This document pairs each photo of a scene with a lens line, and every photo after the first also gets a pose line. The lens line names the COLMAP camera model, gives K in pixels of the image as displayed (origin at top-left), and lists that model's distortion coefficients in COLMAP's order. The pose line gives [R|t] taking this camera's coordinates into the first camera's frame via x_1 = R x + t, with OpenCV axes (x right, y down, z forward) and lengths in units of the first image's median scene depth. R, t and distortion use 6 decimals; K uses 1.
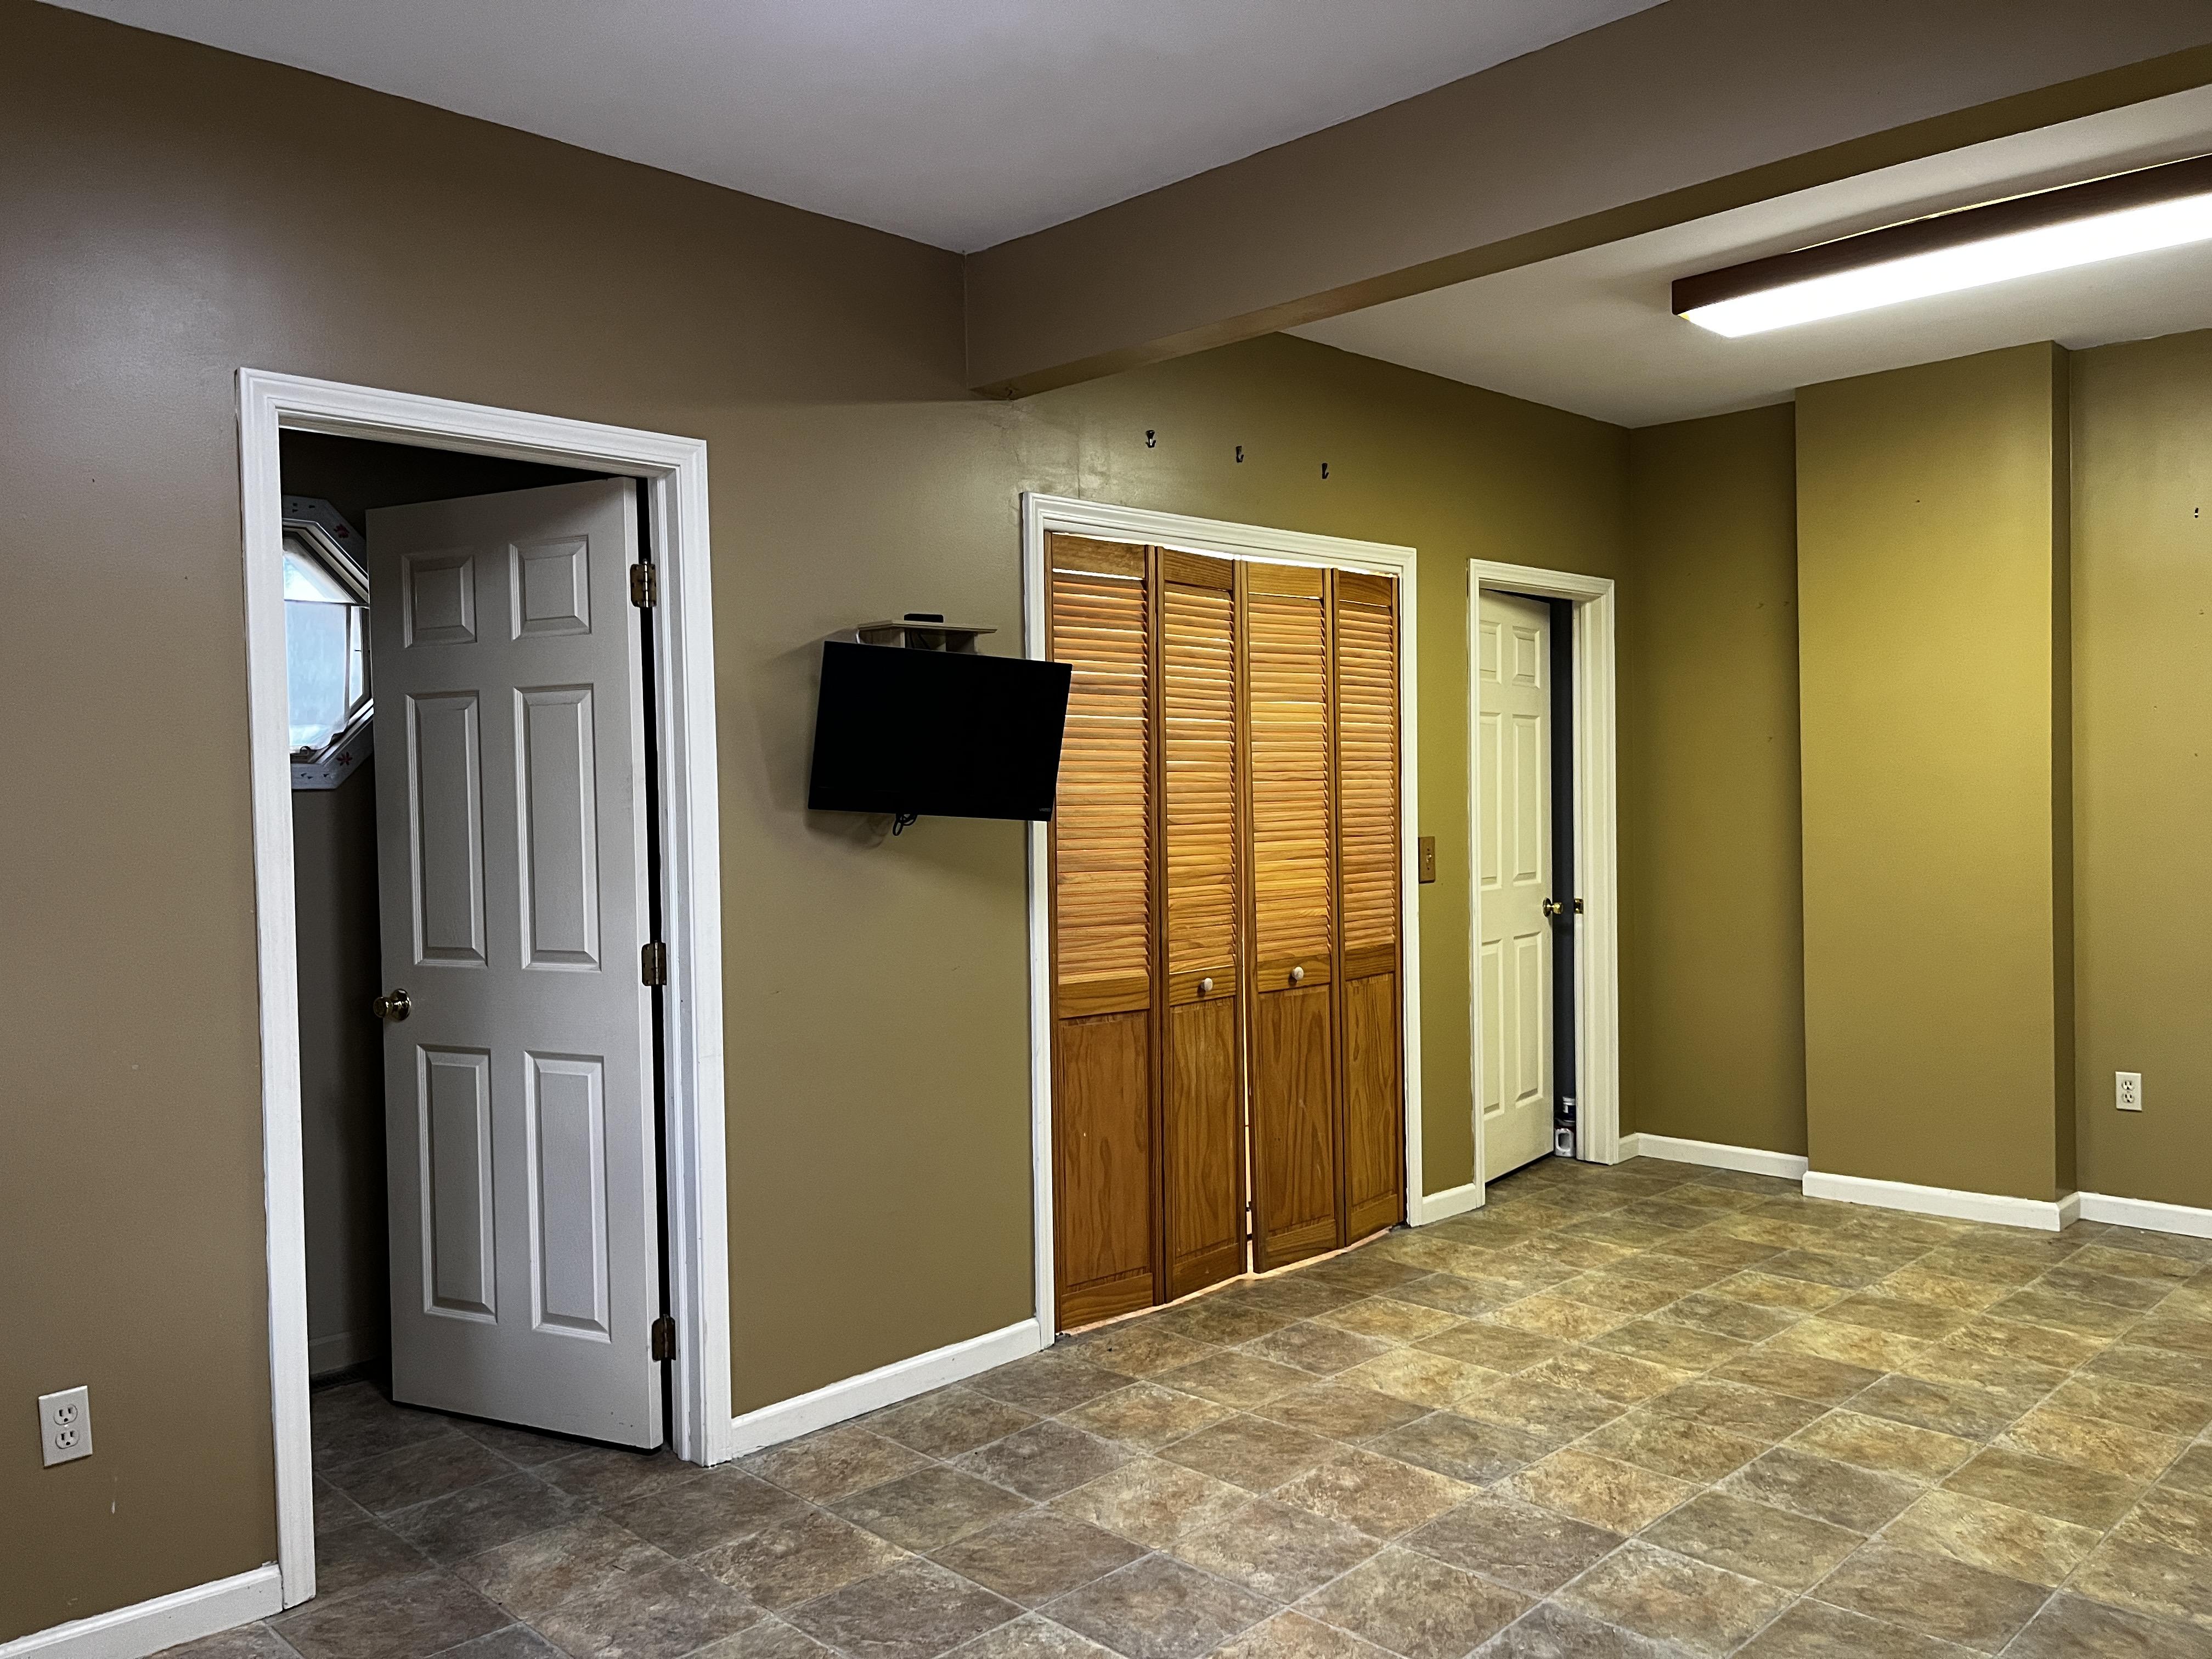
lens RADIAL K [[1671.5, 0, 1087.4], [0, 1671.5, 832.1], [0, 0, 1]] dist [0.060176, -0.072638]
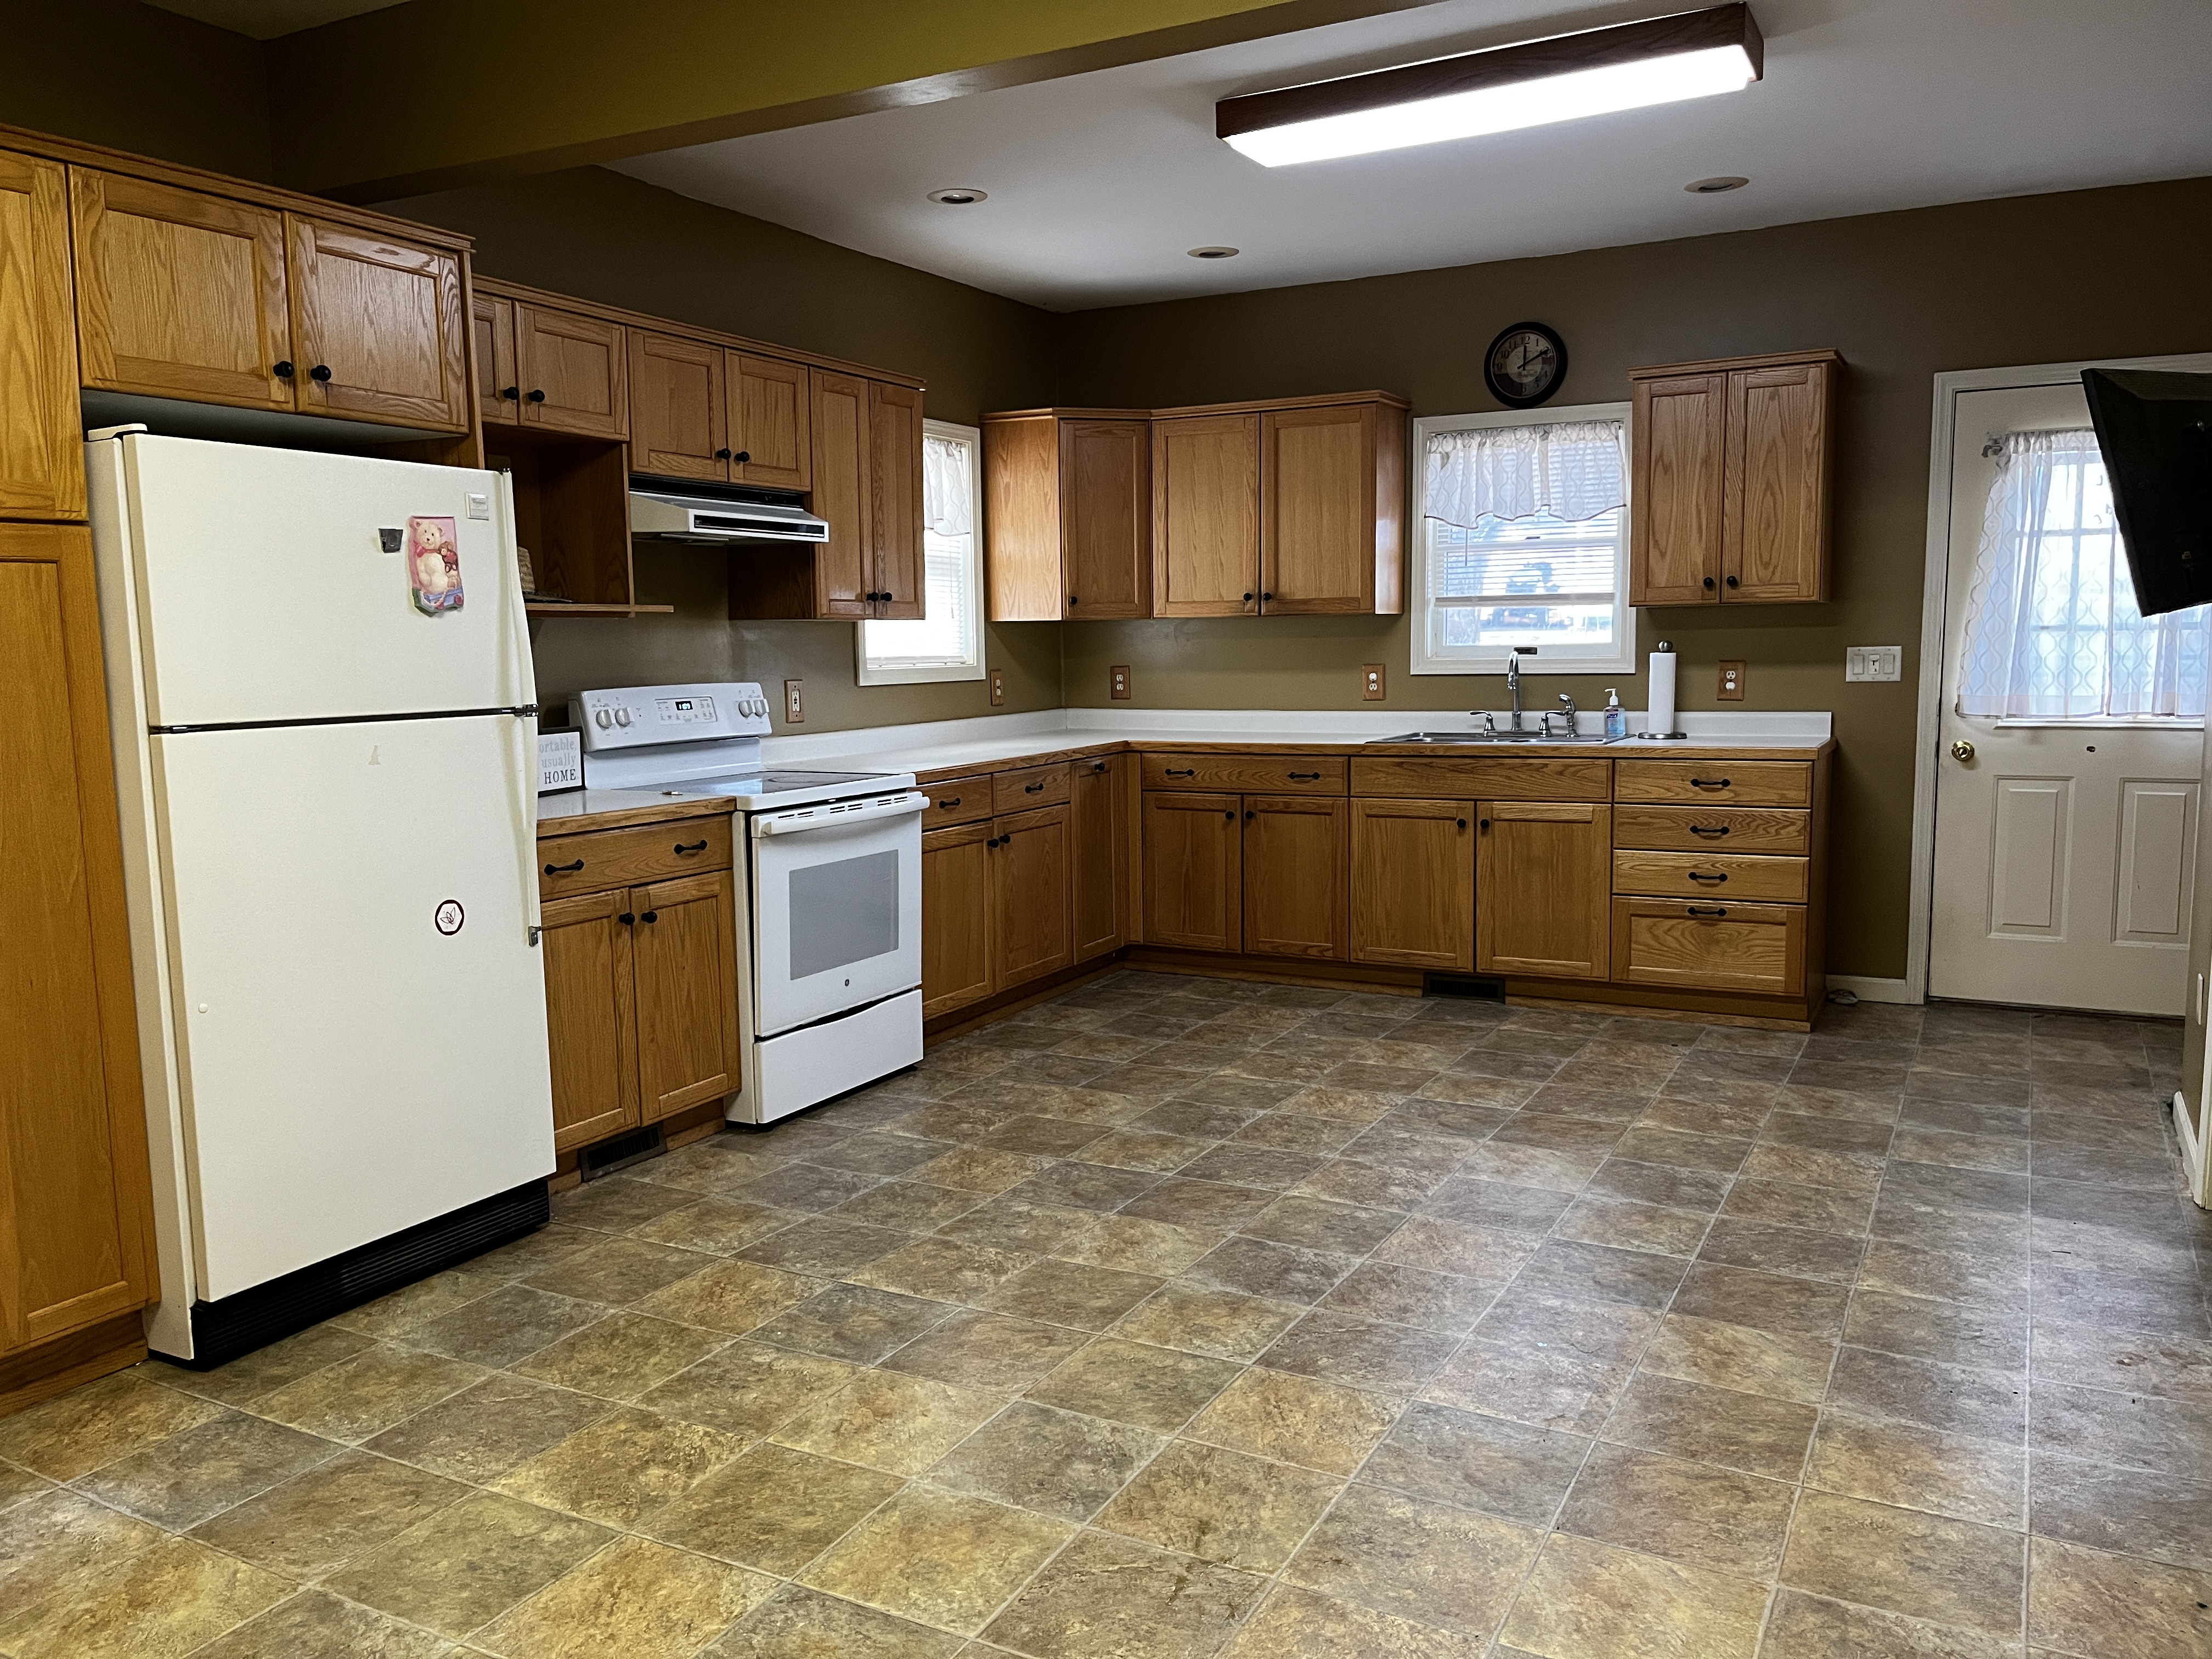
lens RADIAL K [[1671.5, 0, 1101.4], [0, 1671.5, 838.2], [0, 0, 1]] dist [0.060176, -0.072638]
pose [[-0.956540, 0.067778, -0.283614, 0.636460], [0.028034, 0.989482, 0.141916, -0.030549], [0.290250, 0.127797, -0.948379, 1.791852]]
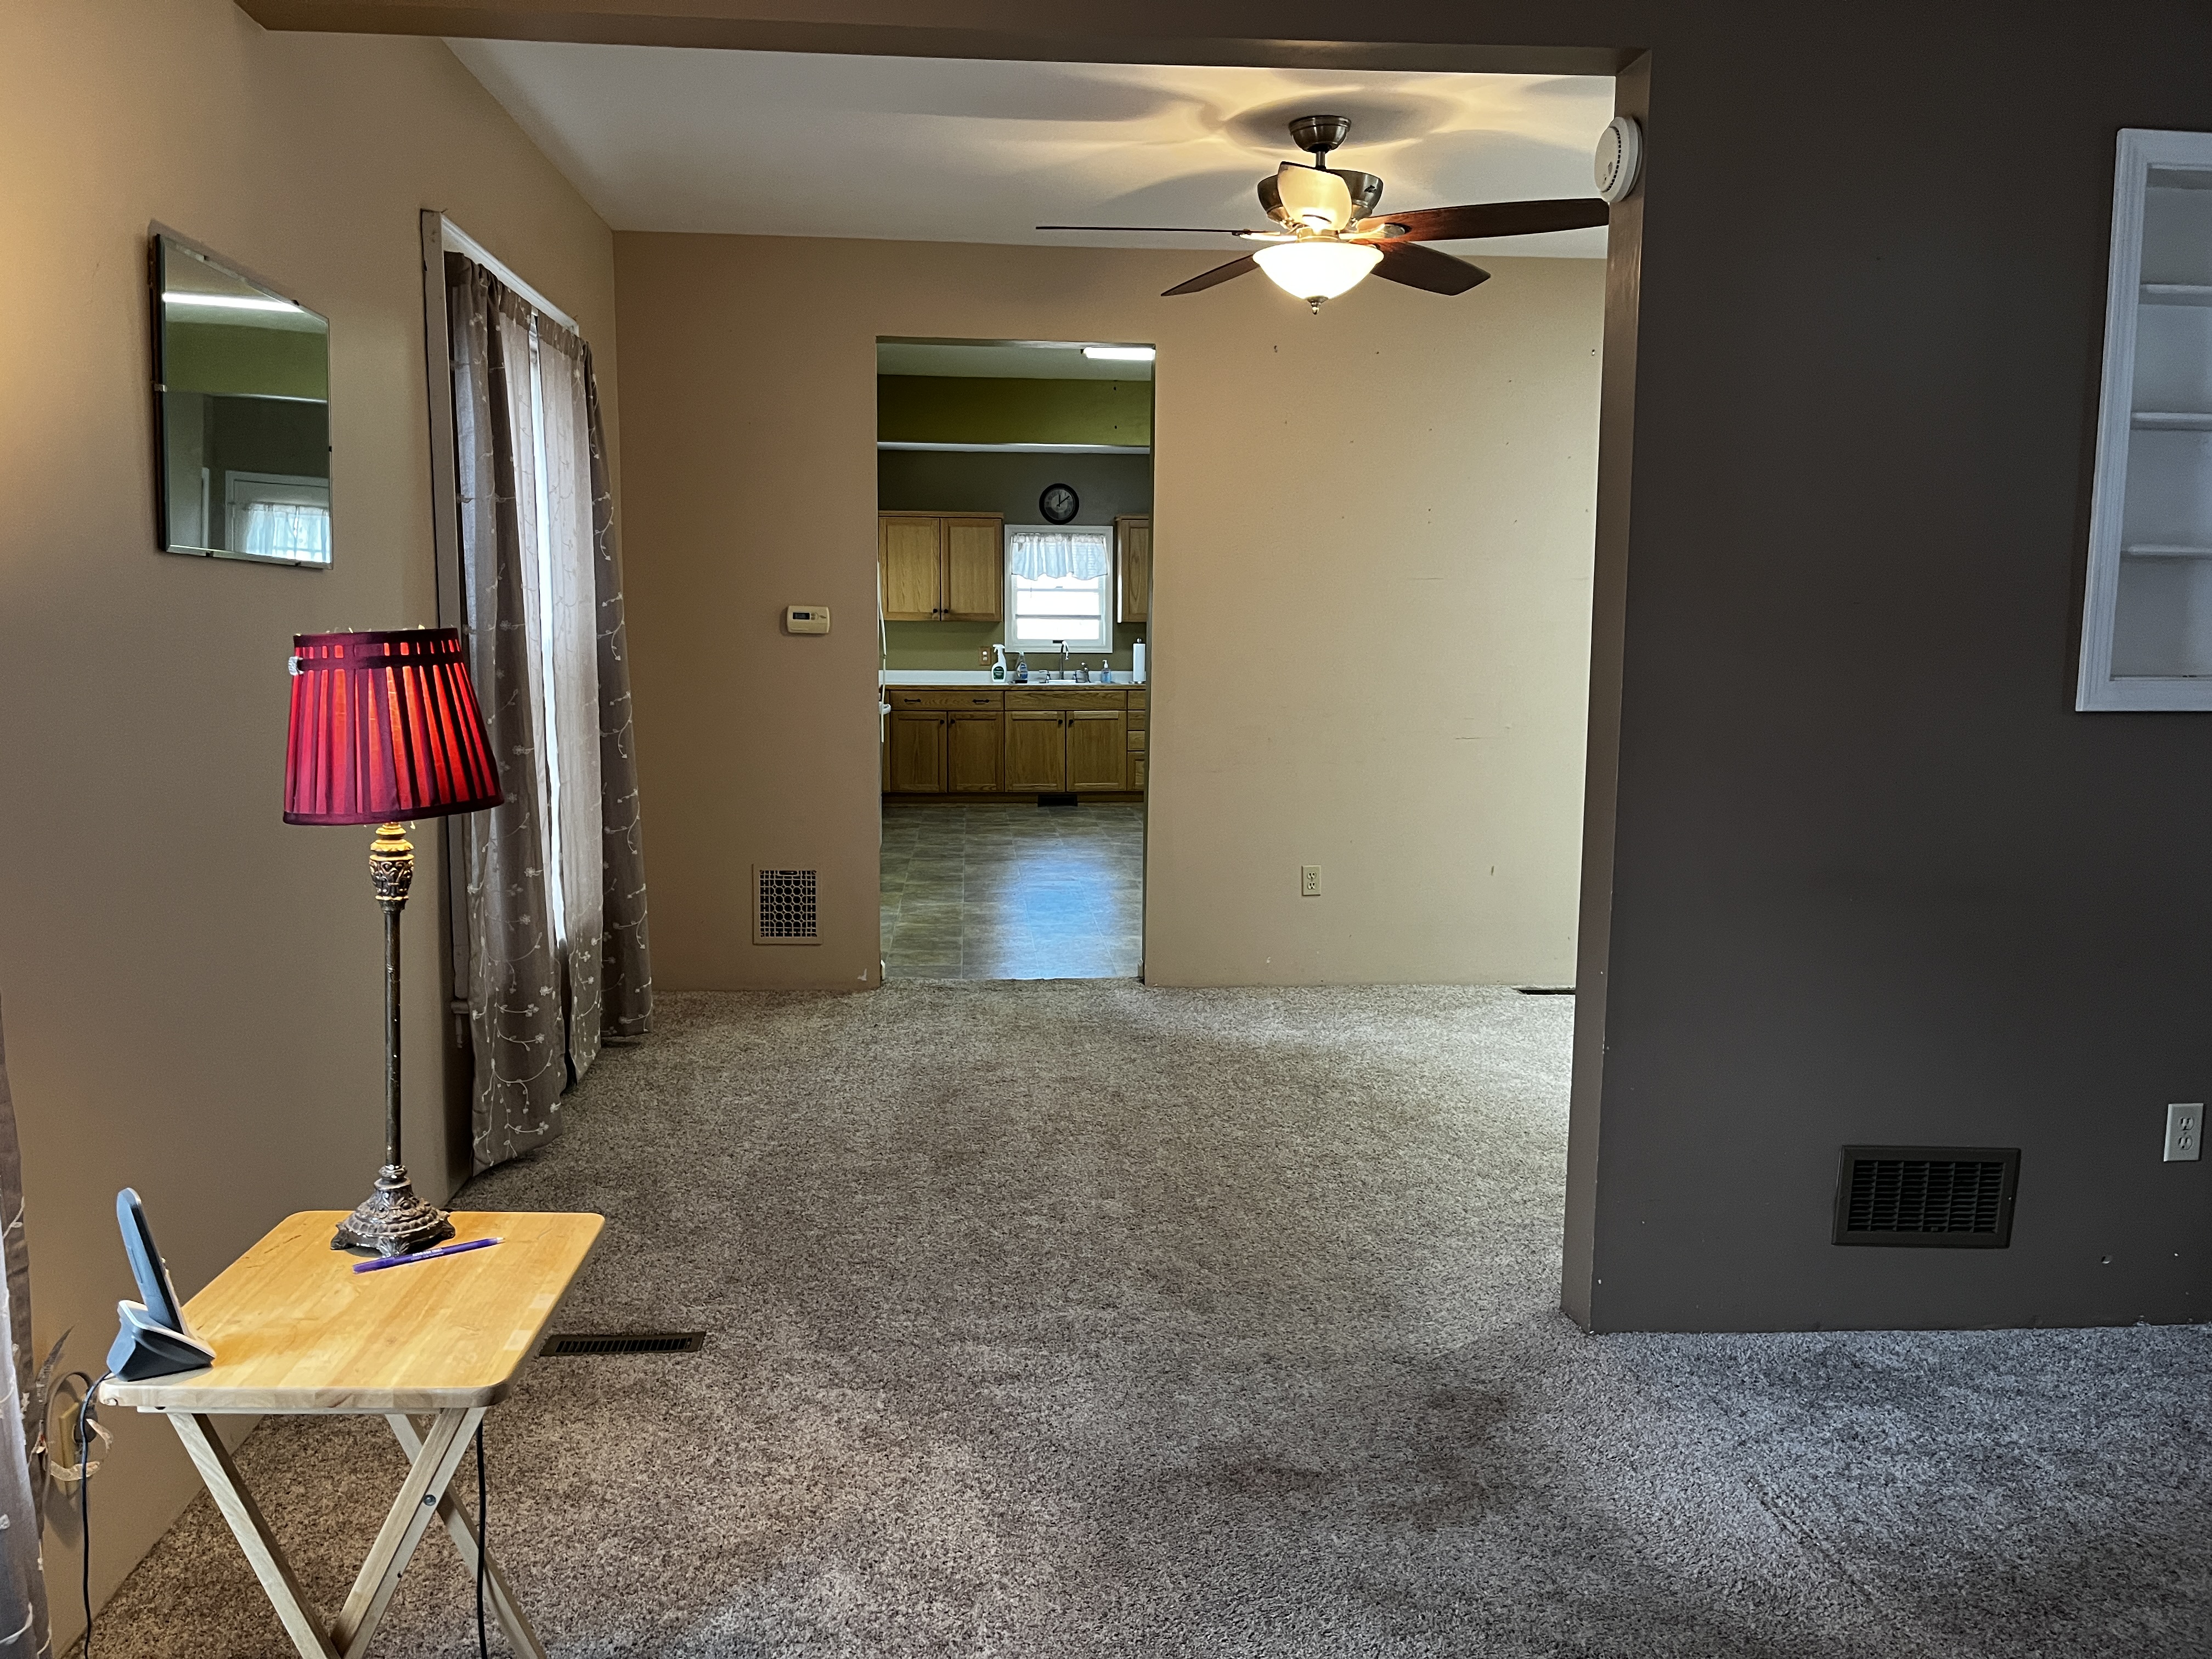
lens RADIAL K [[1671.5, 0, 1105.6], [0, 1671.5, 844.1], [0, 0, 1]] dist [0.060176, -0.072638]
pose [[-0.644583, 0.114198, -0.755958, 2.658845], [-0.007975, 0.987723, 0.156009, -0.103562], [0.764493, 0.106590, -0.635759, 2.761347]]
